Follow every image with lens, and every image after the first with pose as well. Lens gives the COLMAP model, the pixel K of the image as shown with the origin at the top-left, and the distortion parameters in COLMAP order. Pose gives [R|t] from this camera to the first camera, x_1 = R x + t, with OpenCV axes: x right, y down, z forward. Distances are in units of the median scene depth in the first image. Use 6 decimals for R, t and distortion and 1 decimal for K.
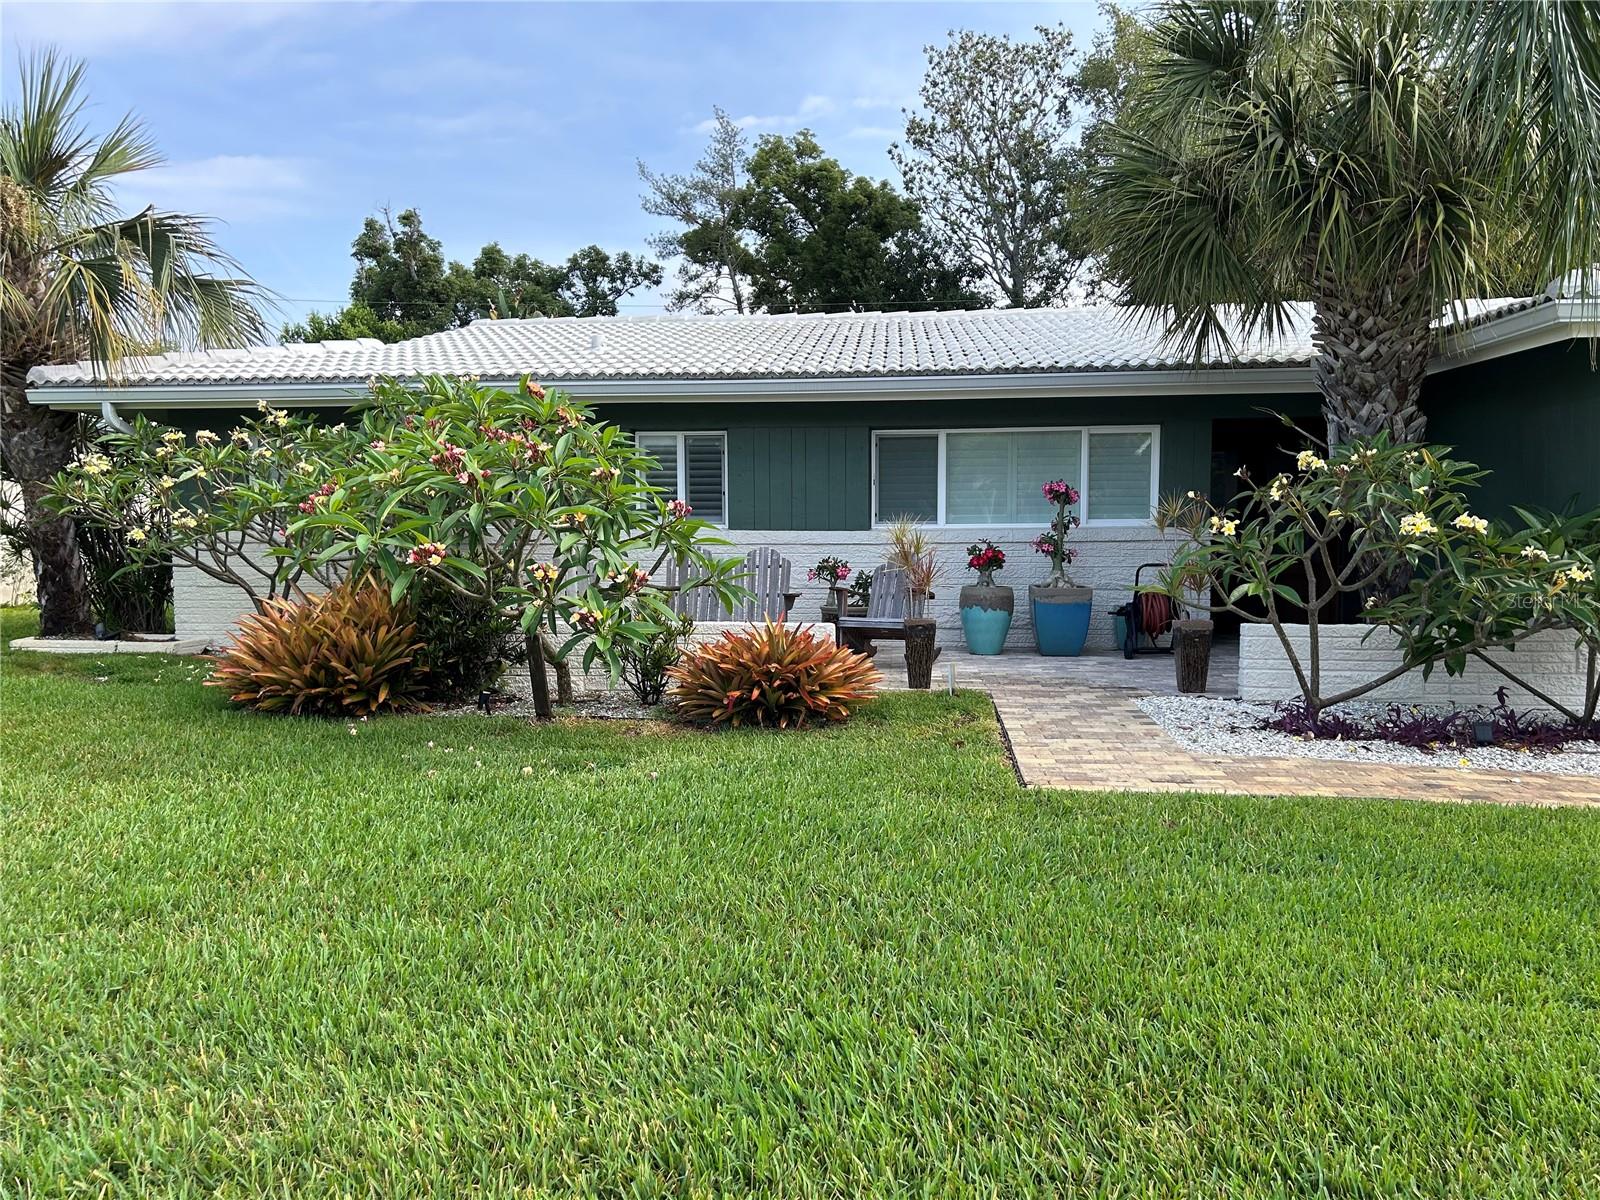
lens RADIAL K [[1202.3, 0, 799.1], [0, 1202.3, 604.5], [0, 0, 1]] dist [0.065362, -0.083325]
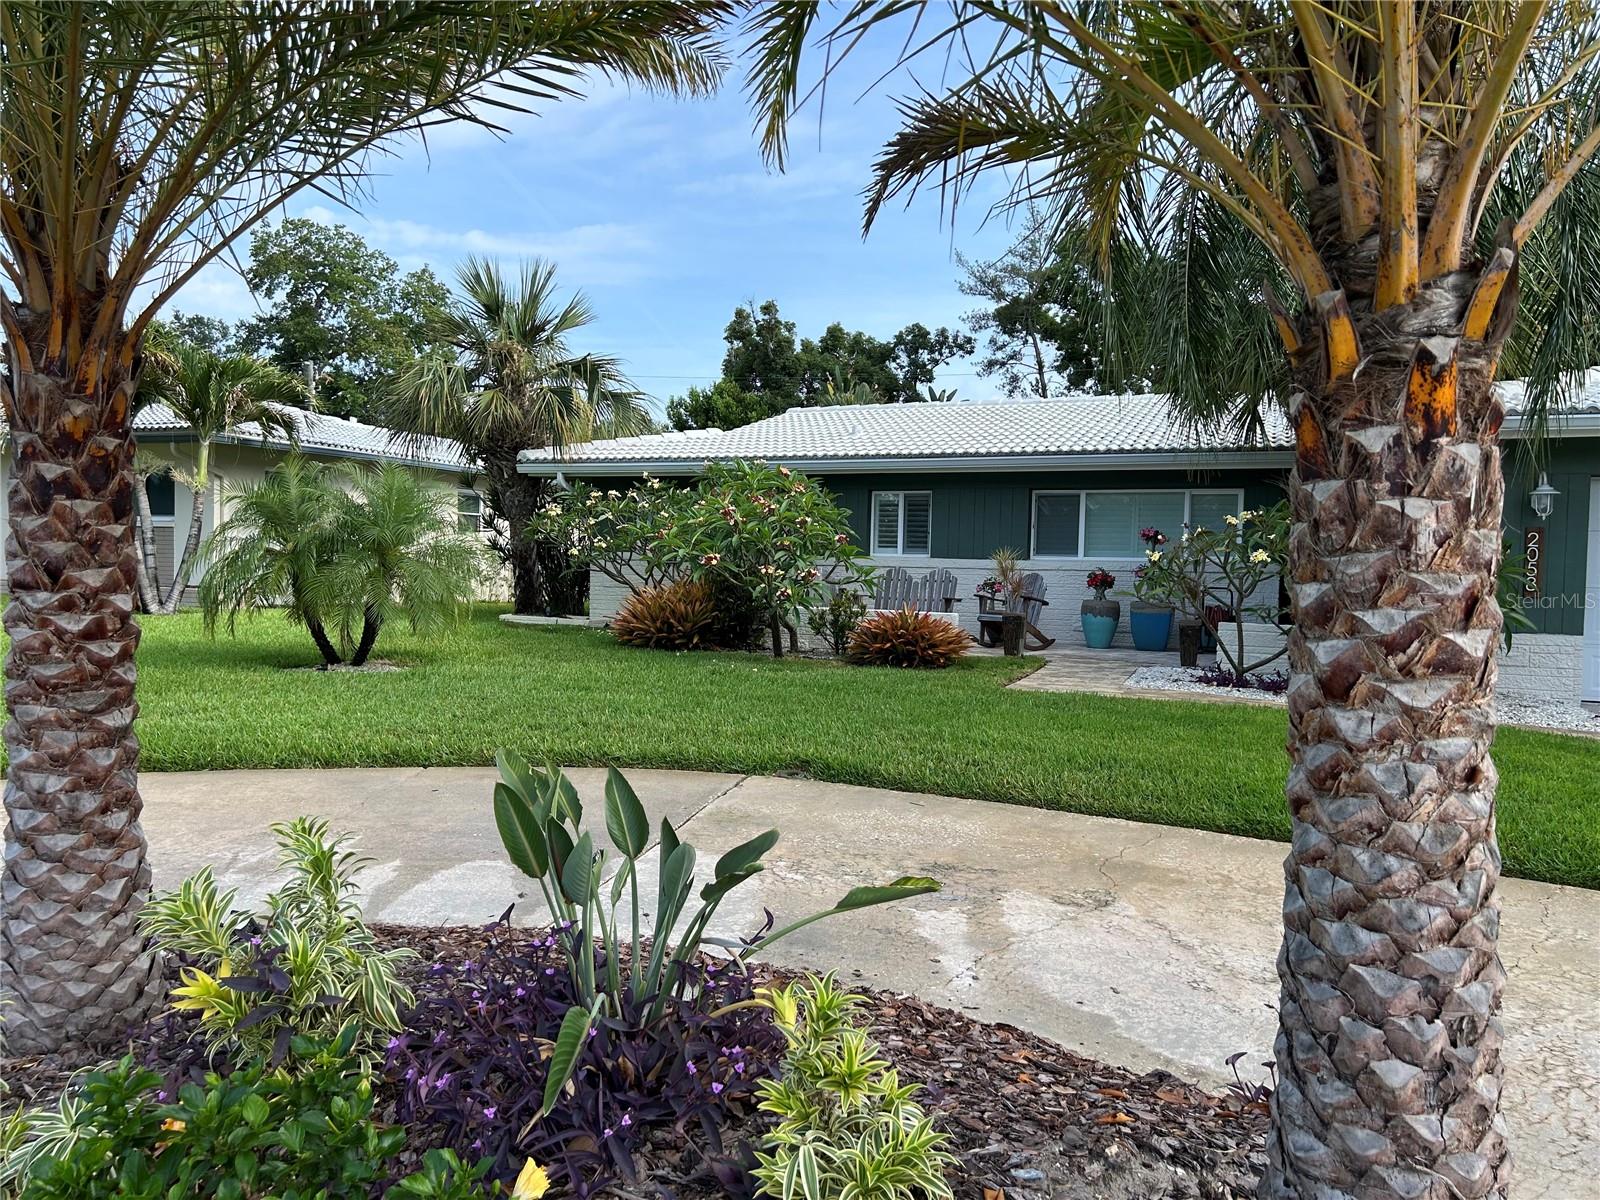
lens RADIAL K [[1206.1, 0, 784.5], [0, 1206.1, 612.5], [0, 0, 1]] dist [0.085612, -0.105849]
pose [[0.953357, 0.037232, -0.299541, 0.216339], [-0.045732, 0.998724, -0.021415, 0.044134], [0.298361, 0.034115, 0.953843, -0.459135]]
